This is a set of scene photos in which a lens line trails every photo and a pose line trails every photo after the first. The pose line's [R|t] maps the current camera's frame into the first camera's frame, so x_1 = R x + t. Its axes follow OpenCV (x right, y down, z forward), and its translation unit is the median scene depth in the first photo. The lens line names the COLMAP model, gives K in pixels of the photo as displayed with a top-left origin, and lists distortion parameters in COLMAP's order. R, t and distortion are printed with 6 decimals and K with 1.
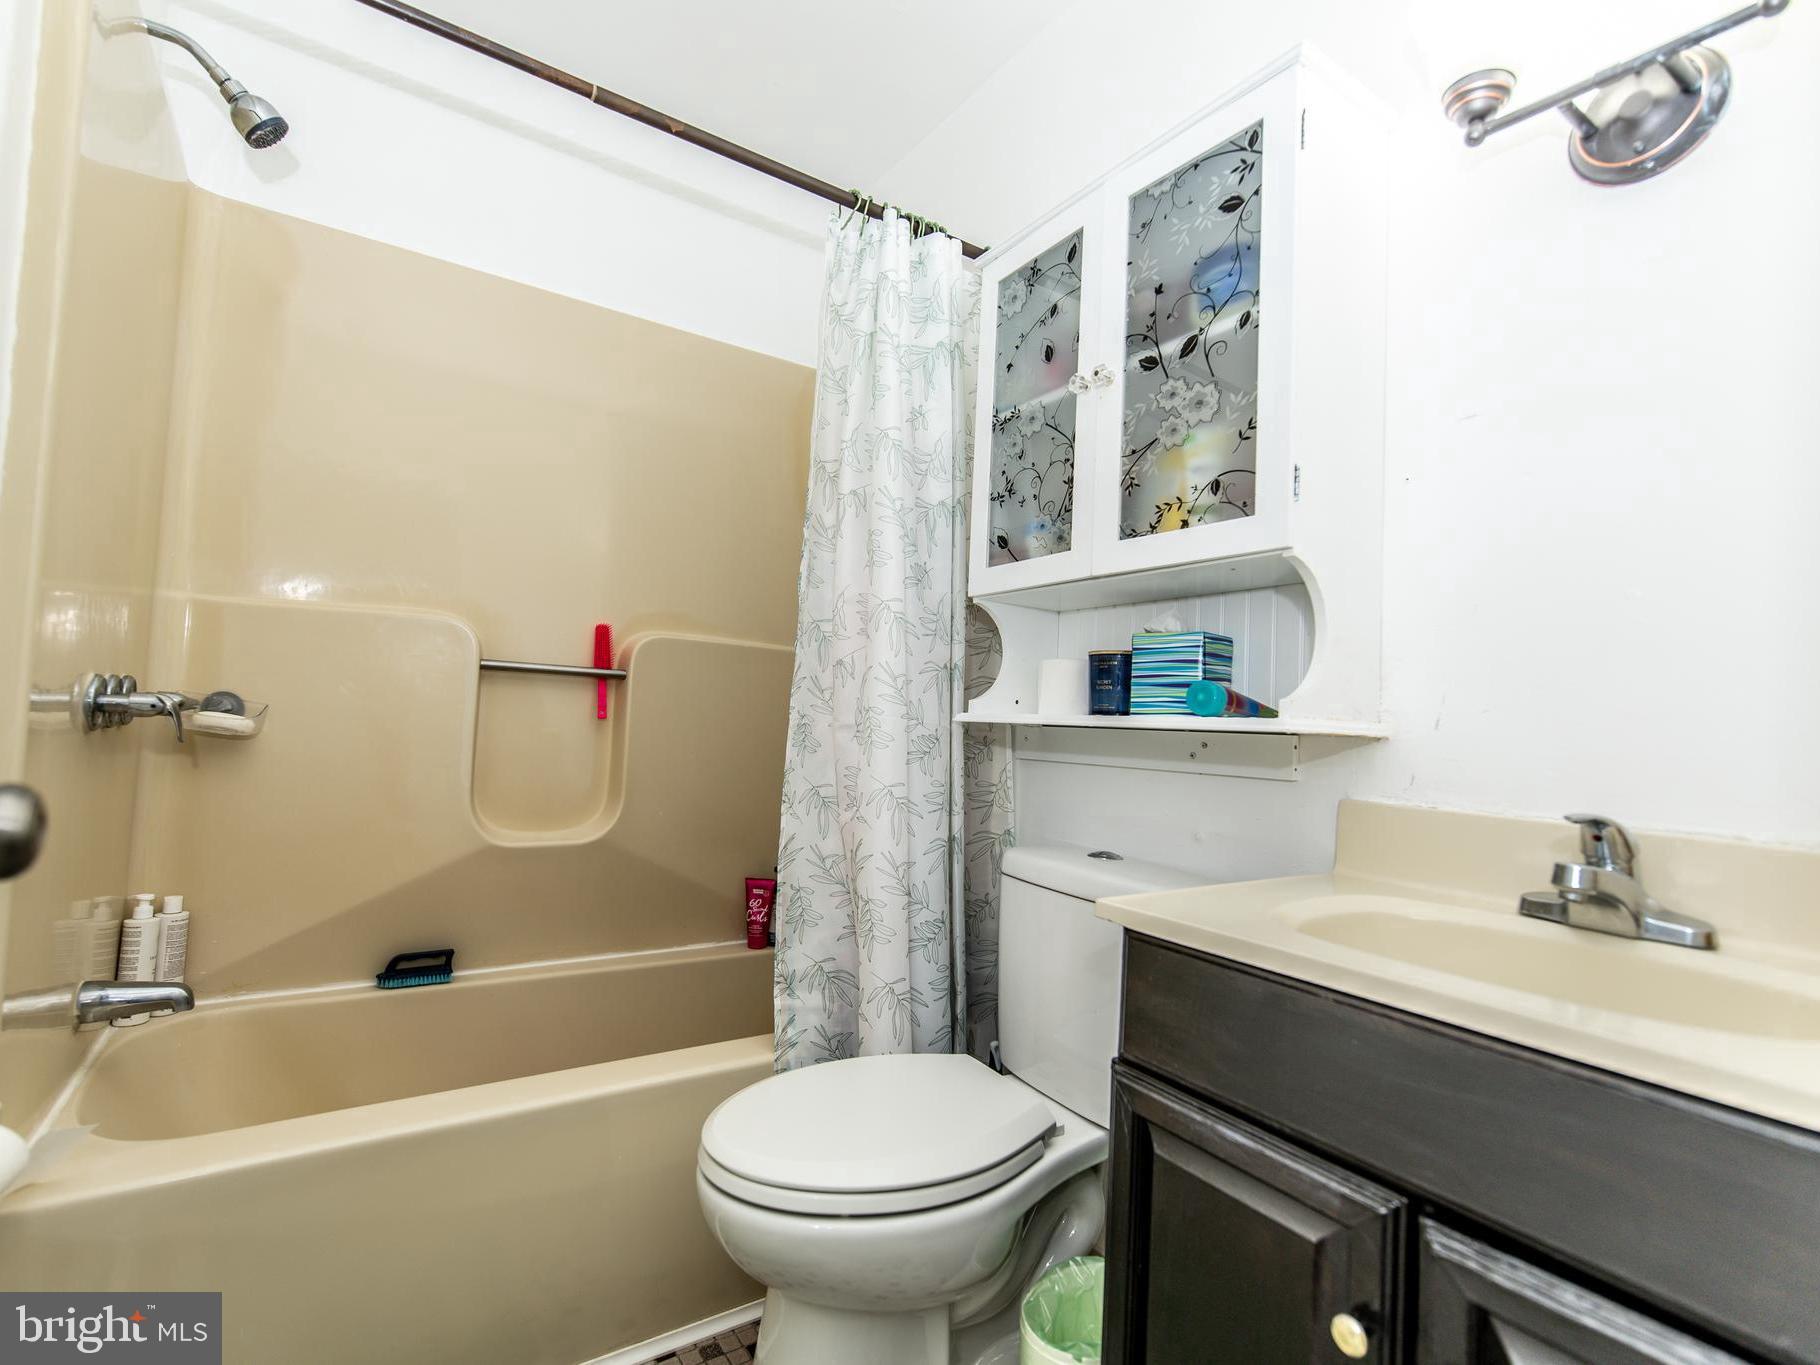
lens RADIAL K [[872.9, 0, 910.0], [0, 872.9, 680.4], [0, 0, 1]] dist [-0.000431, -0.000842]
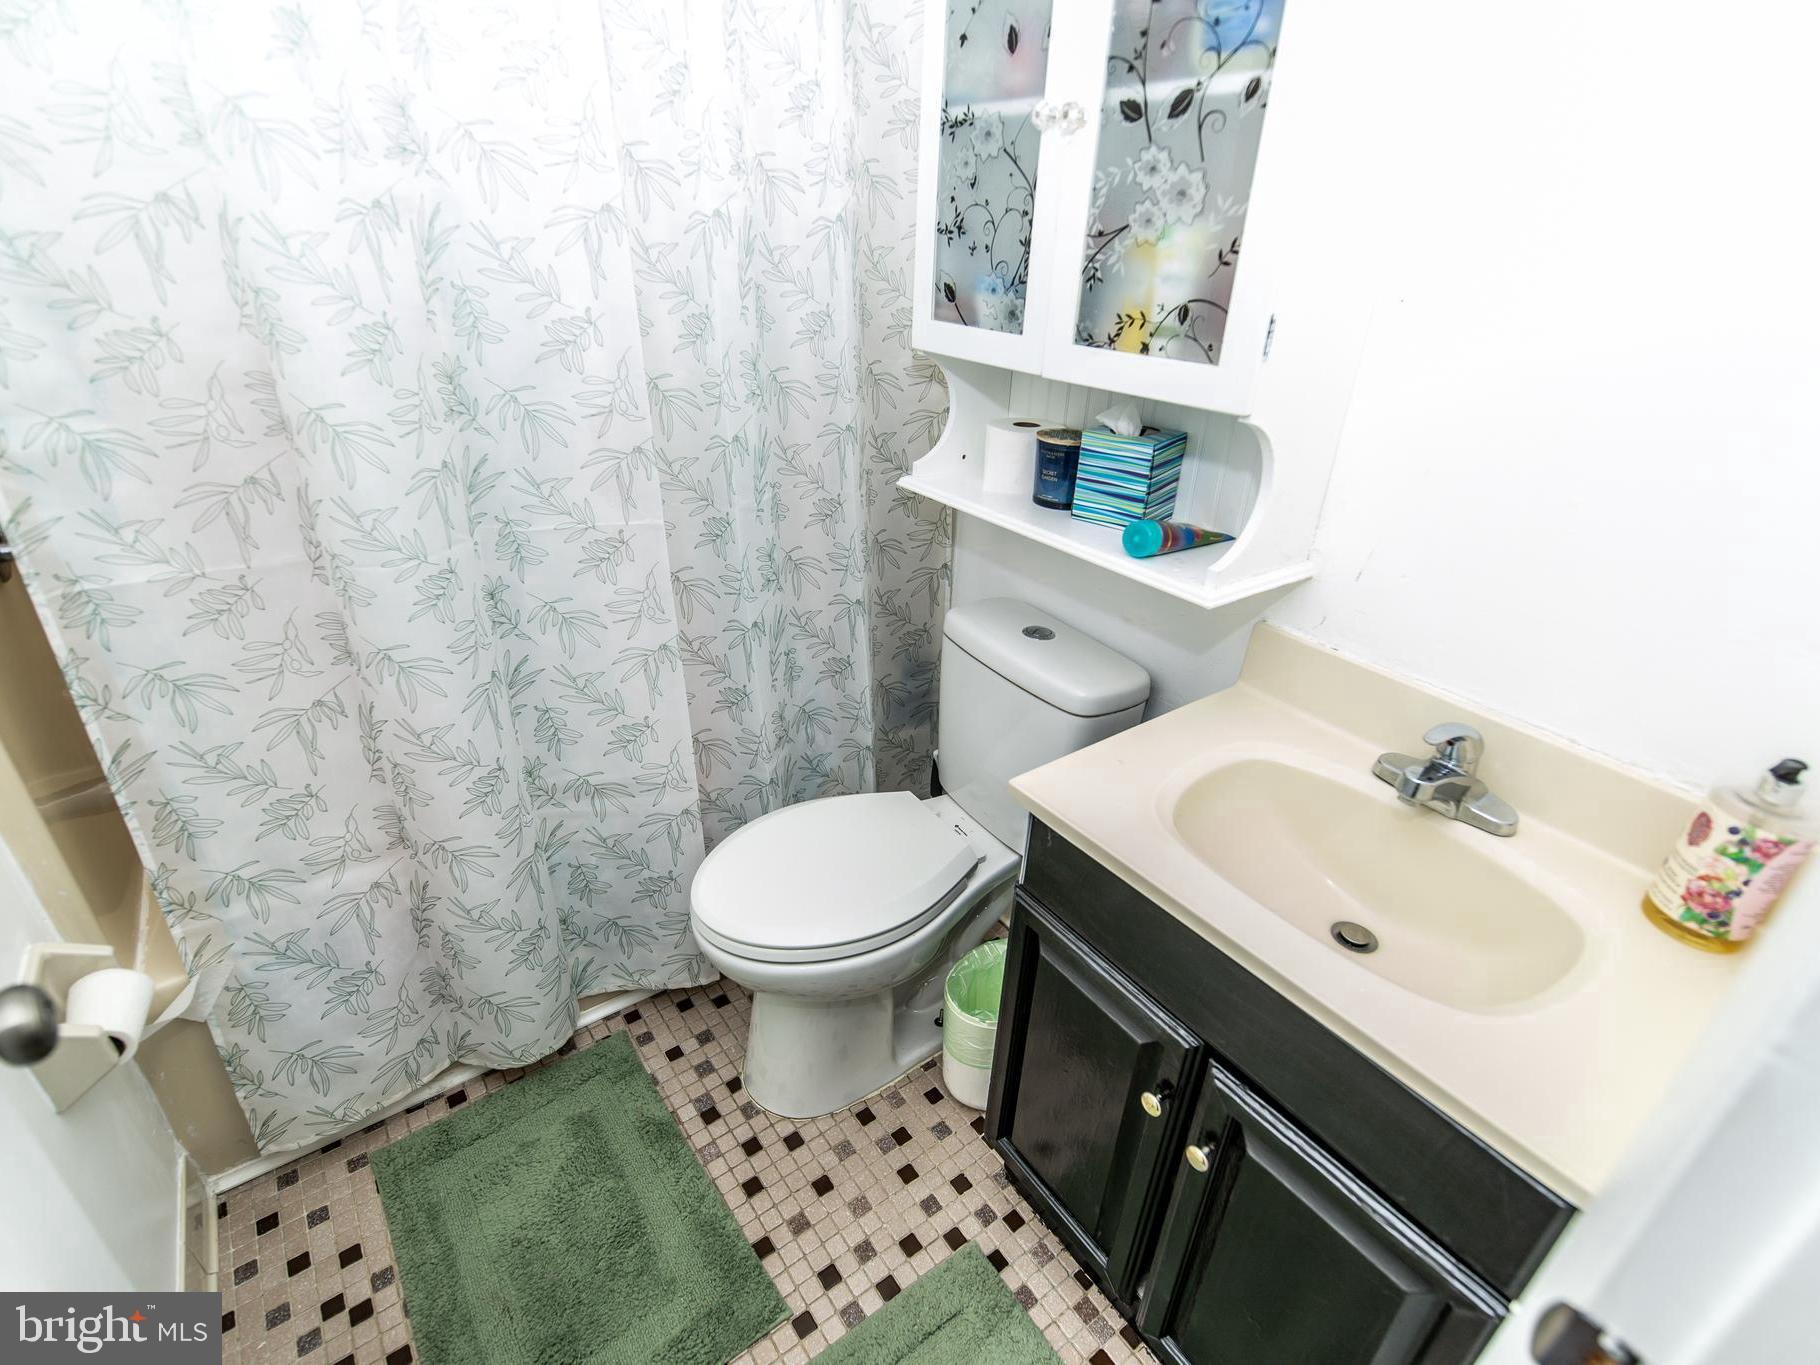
lens RADIAL K [[872.9, 0, 908.4], [0, 872.9, 684.8], [0, 0, 1]] dist [-0.000431, -0.000842]
pose [[0.999423, -0.023295, 0.024731, 0.040798], [0.007278, 0.857824, 0.513892, -0.324100], [-0.033186, -0.513415, 0.857498, 0.063285]]
